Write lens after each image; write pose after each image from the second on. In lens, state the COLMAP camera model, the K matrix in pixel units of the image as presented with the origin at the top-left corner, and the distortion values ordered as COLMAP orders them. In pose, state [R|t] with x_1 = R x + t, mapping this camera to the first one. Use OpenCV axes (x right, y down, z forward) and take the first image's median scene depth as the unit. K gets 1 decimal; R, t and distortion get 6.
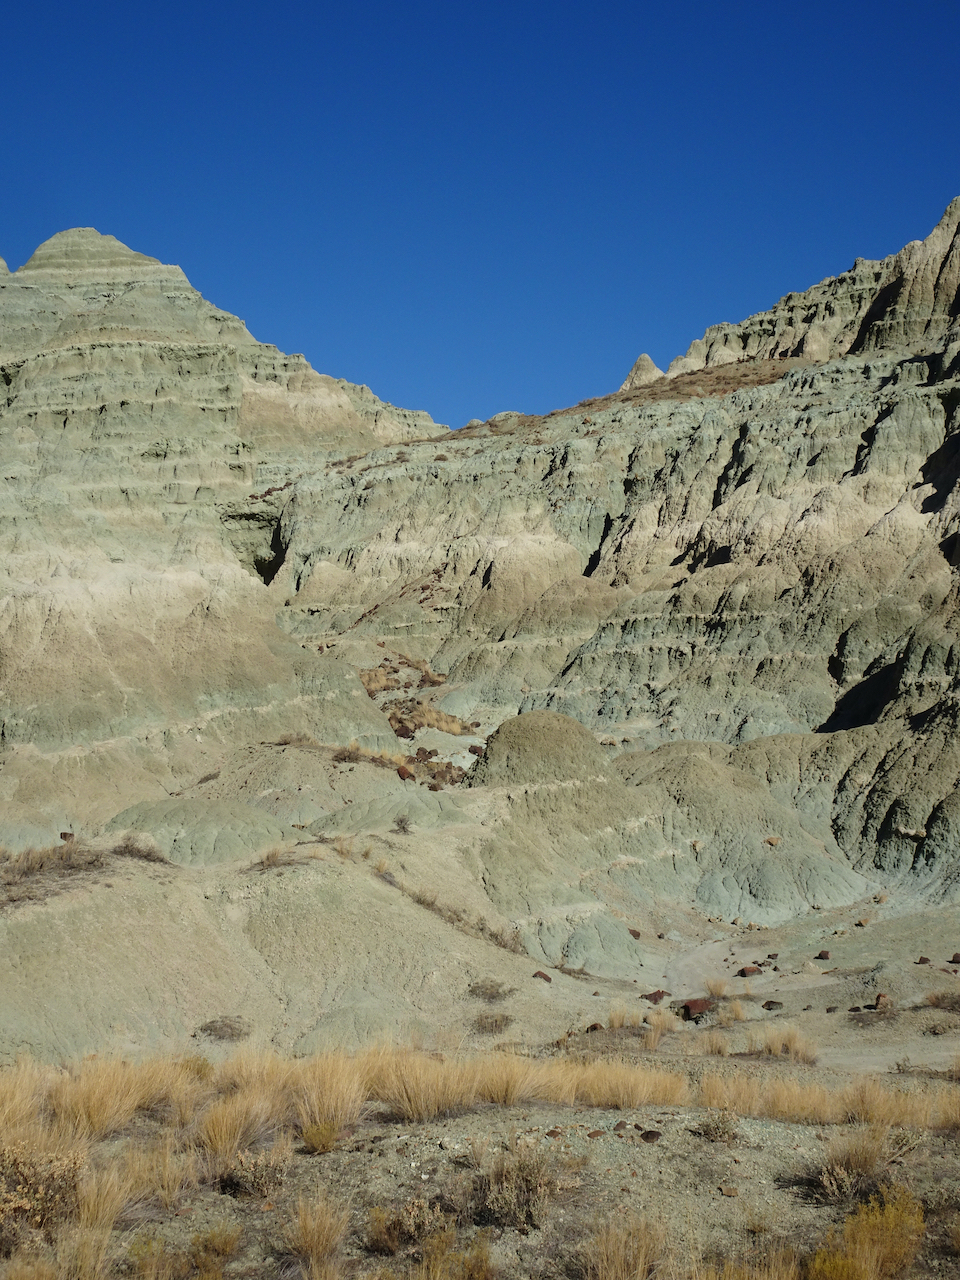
lens RADIAL K [[1894.9, 0, 480.7], [0, 1894.9, 642.6], [0, 0, 1]] dist [0.037319, 0.000000]
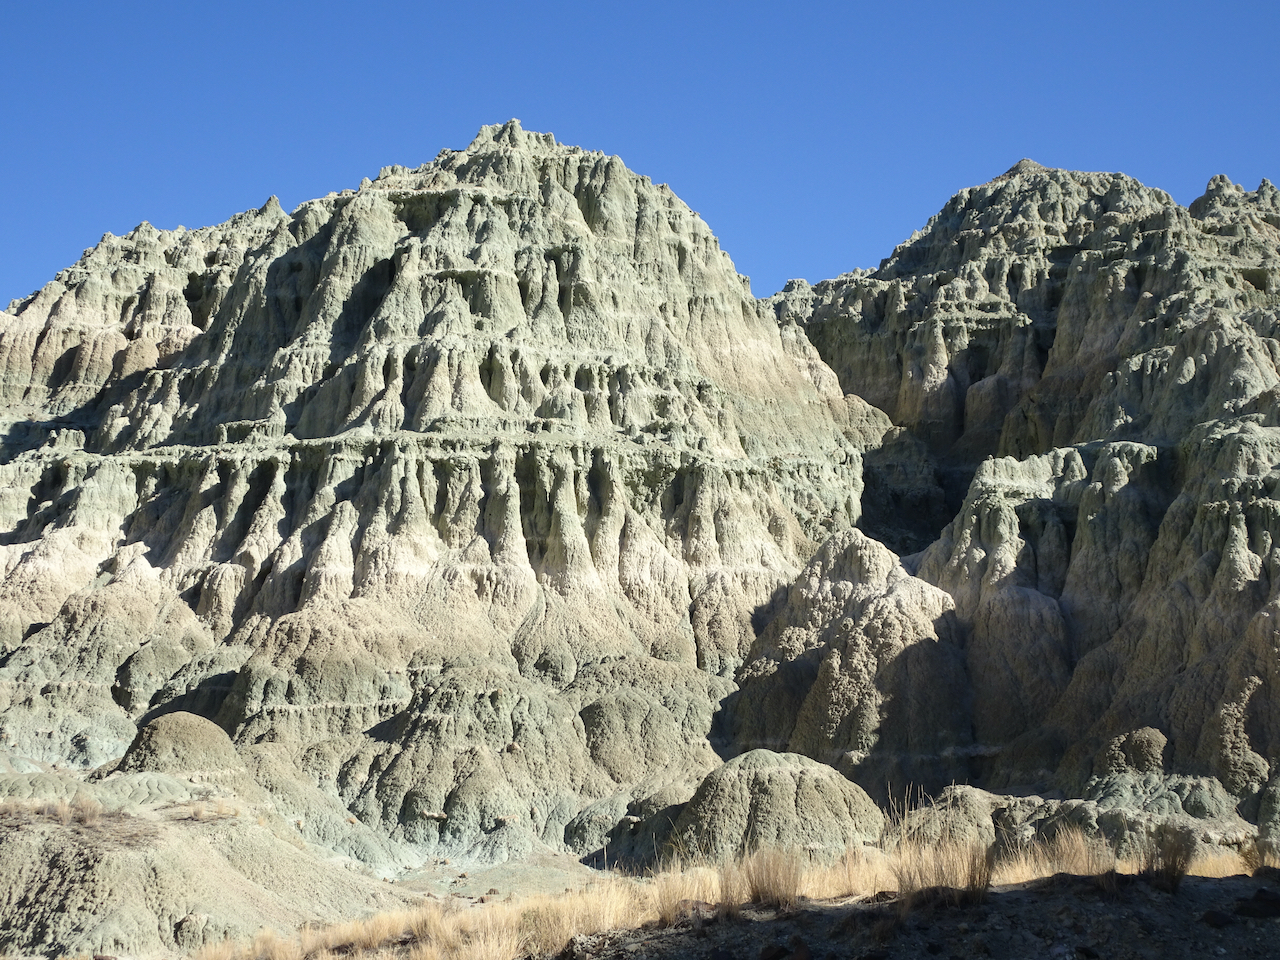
lens RADIAL K [[1817.0, 0, 652.5], [0, 1817.0, 480.0], [0, 0, 1]] dist [0.050460, 0.000000]
pose [[0.757644, 0.125780, 0.640433, -0.232304], [-0.048406, 0.989381, -0.137048, 0.015569], [-0.650871, 0.072833, 0.755687, -0.043186]]
